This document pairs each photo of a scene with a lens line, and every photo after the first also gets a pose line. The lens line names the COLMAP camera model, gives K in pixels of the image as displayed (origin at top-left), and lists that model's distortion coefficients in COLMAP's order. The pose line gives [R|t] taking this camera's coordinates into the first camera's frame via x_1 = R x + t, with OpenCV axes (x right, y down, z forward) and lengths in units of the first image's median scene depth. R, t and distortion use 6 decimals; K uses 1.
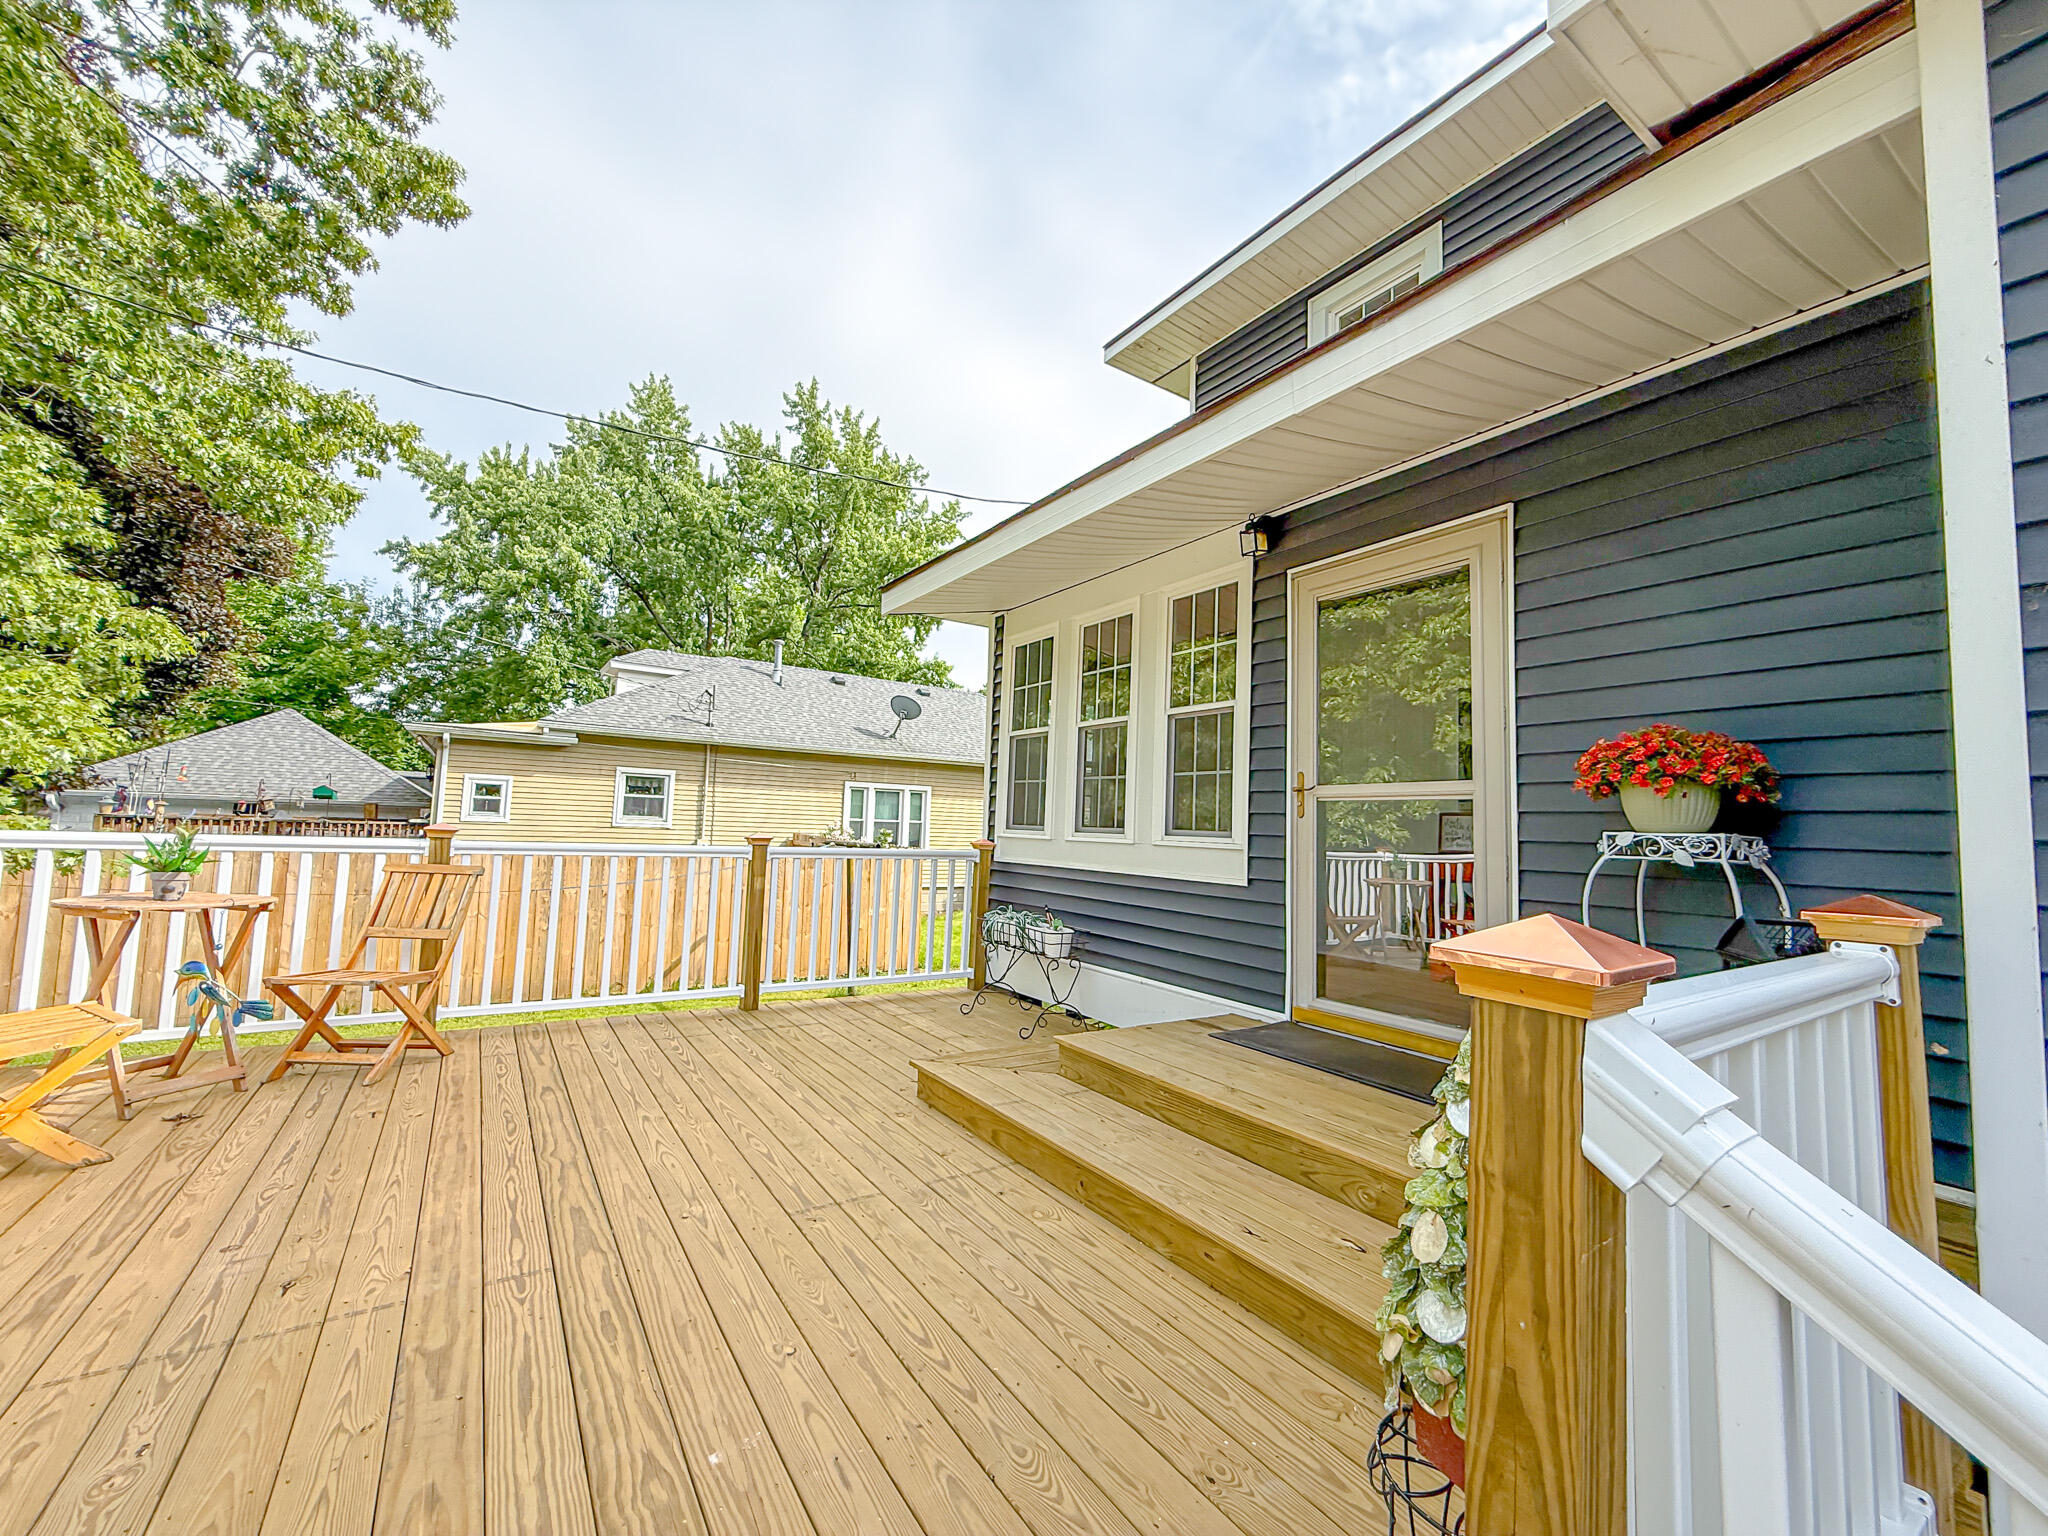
lens RADIAL K [[834.2, 0, 1020.6], [0, 834.2, 764.5], [0, 0, 1]] dist [-0.002260, -0.000008]
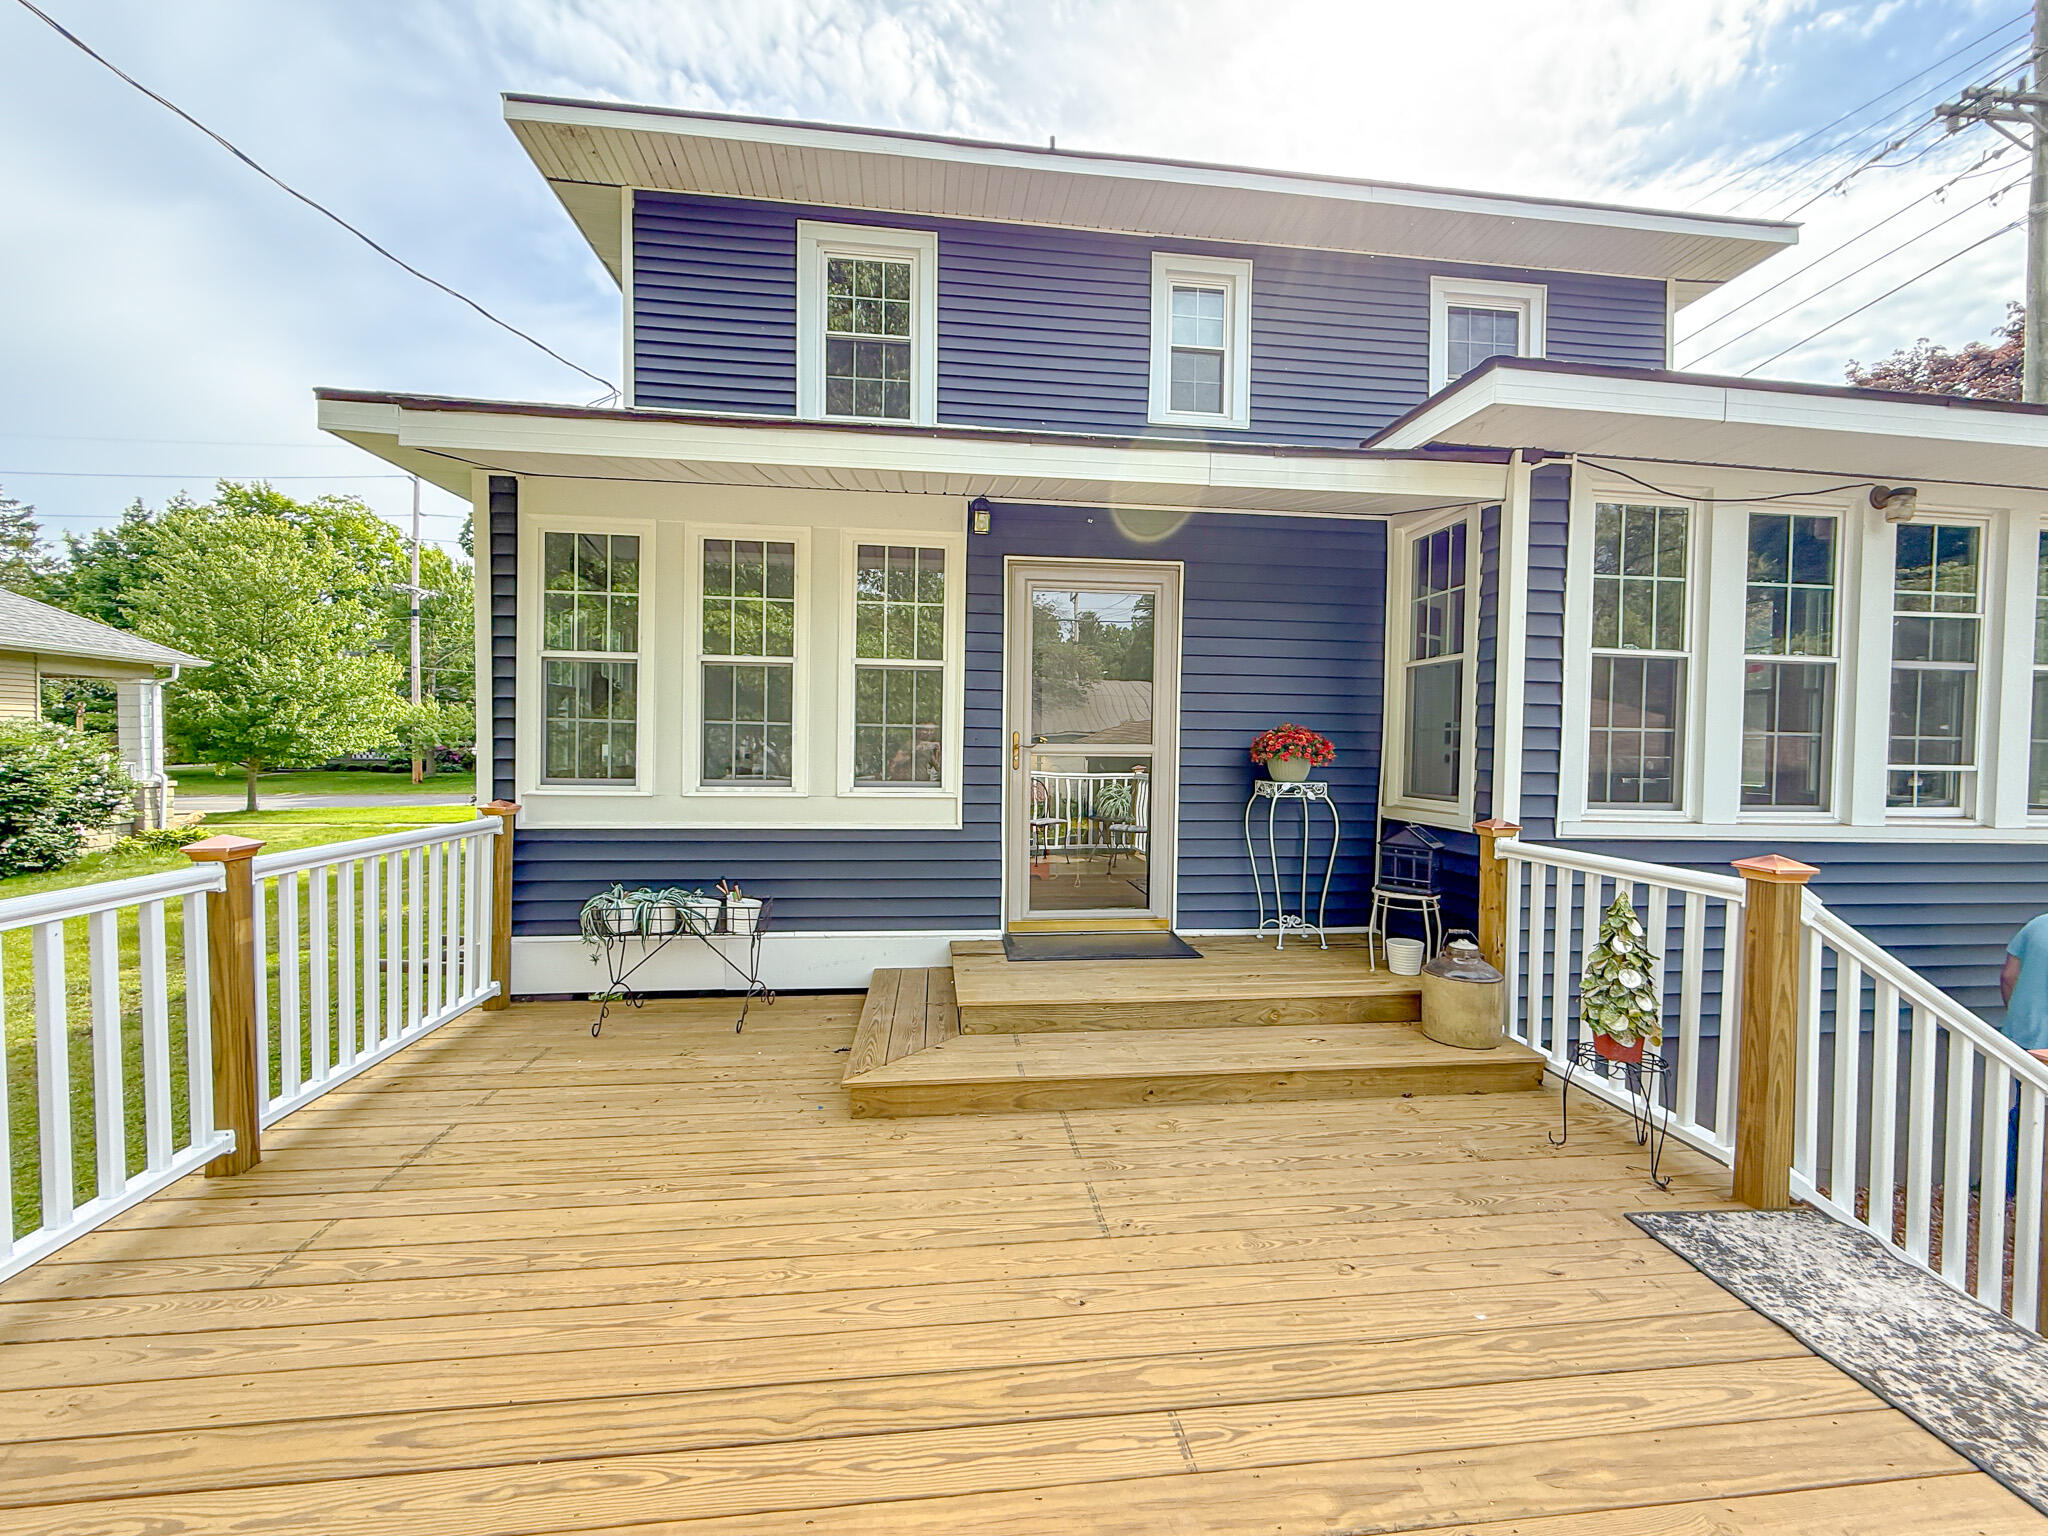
lens RADIAL K [[834.2, 0, 1020.6], [0, 834.2, 764.5], [0, 0, 1]] dist [-0.002260, -0.000008]
pose [[0.437871, -0.055560, 0.897319, -0.707526], [-0.067739, 0.993213, 0.094553, -0.054145], [-0.896482, -0.102186, 0.431136, 0.445873]]
